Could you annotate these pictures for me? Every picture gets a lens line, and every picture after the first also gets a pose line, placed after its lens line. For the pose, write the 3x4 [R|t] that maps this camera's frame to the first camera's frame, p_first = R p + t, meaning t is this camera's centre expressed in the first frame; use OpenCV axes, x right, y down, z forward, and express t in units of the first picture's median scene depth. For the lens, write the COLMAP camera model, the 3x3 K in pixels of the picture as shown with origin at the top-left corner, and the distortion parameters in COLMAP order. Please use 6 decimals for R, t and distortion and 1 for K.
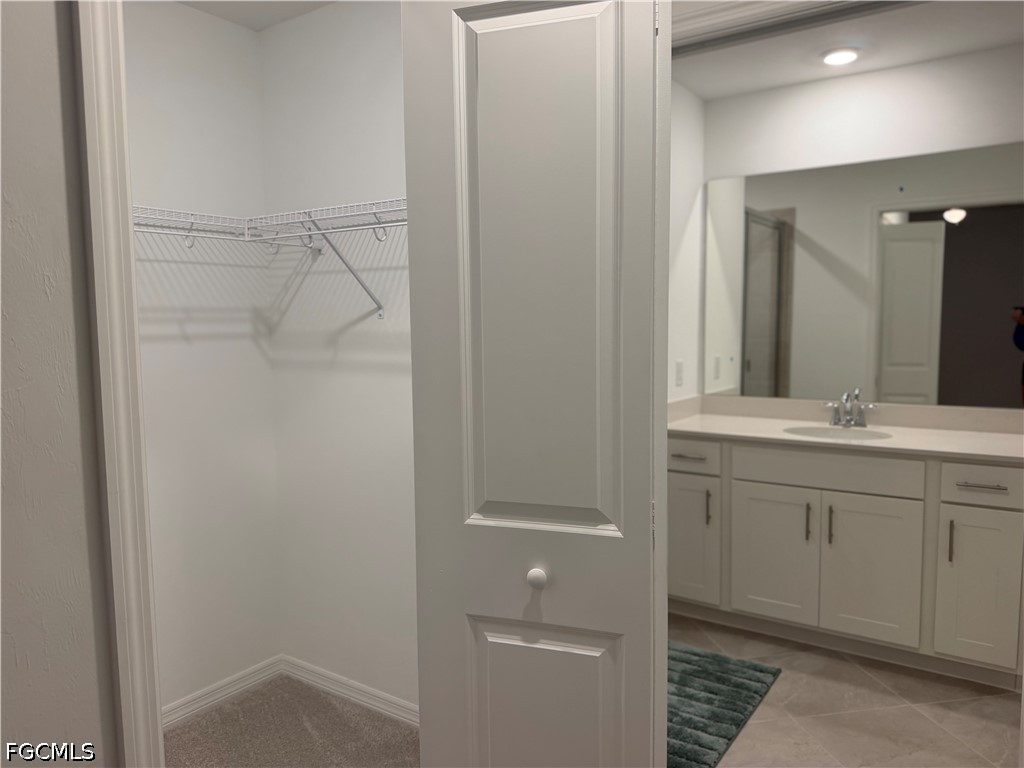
lens RADIAL K [[718.9, 0, 512.0], [0, 718.9, 384.0], [0, 0, 1]] dist [0.044681, -0.073615]
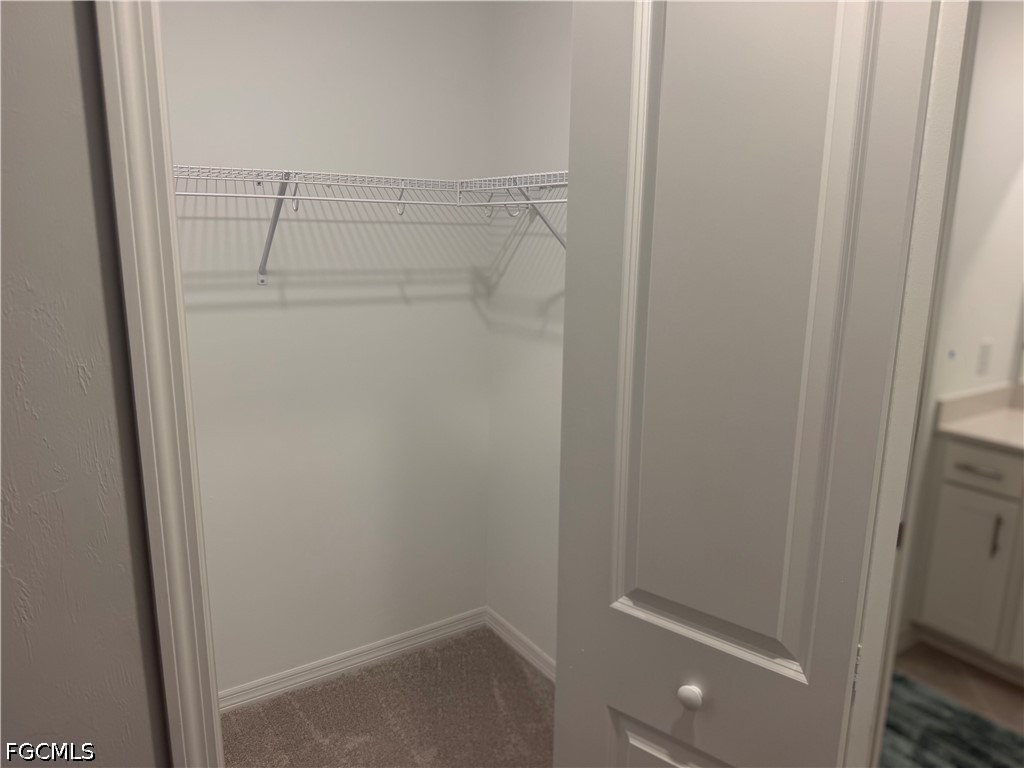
lens RADIAL K [[714.3, 0, 512.0], [0, 714.3, 384.0], [0, 0, 1]] dist [0.032657, -0.047531]
pose [[0.929447, 0.098398, -0.355593, 0.050467], [-0.053428, 0.989518, 0.134165, -0.085647], [0.365067, -0.105701, 0.924961, 0.116879]]
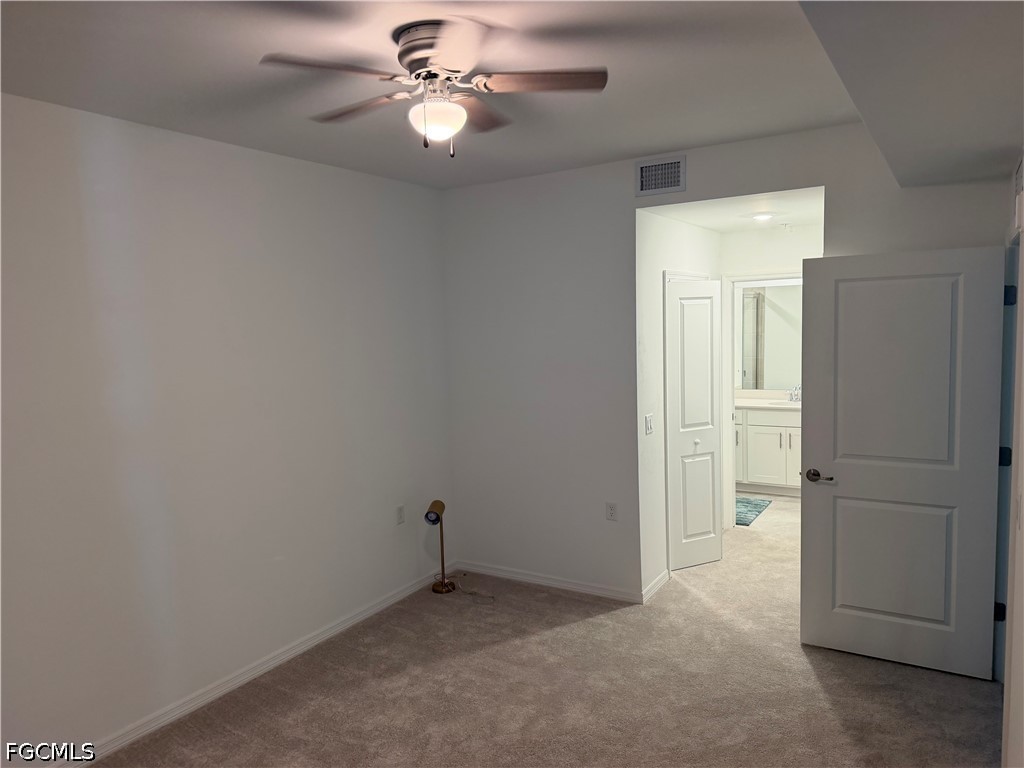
lens RADIAL K [[718.9, 0, 512.0], [0, 718.9, 384.0], [0, 0, 1]] dist [0.044681, -0.073615]
pose [[0.997893, -0.026918, 0.059025, -0.697923], [0.026840, 0.999638, 0.002114, -0.030949], [-0.059061, -0.000526, 0.998254, -1.515835]]
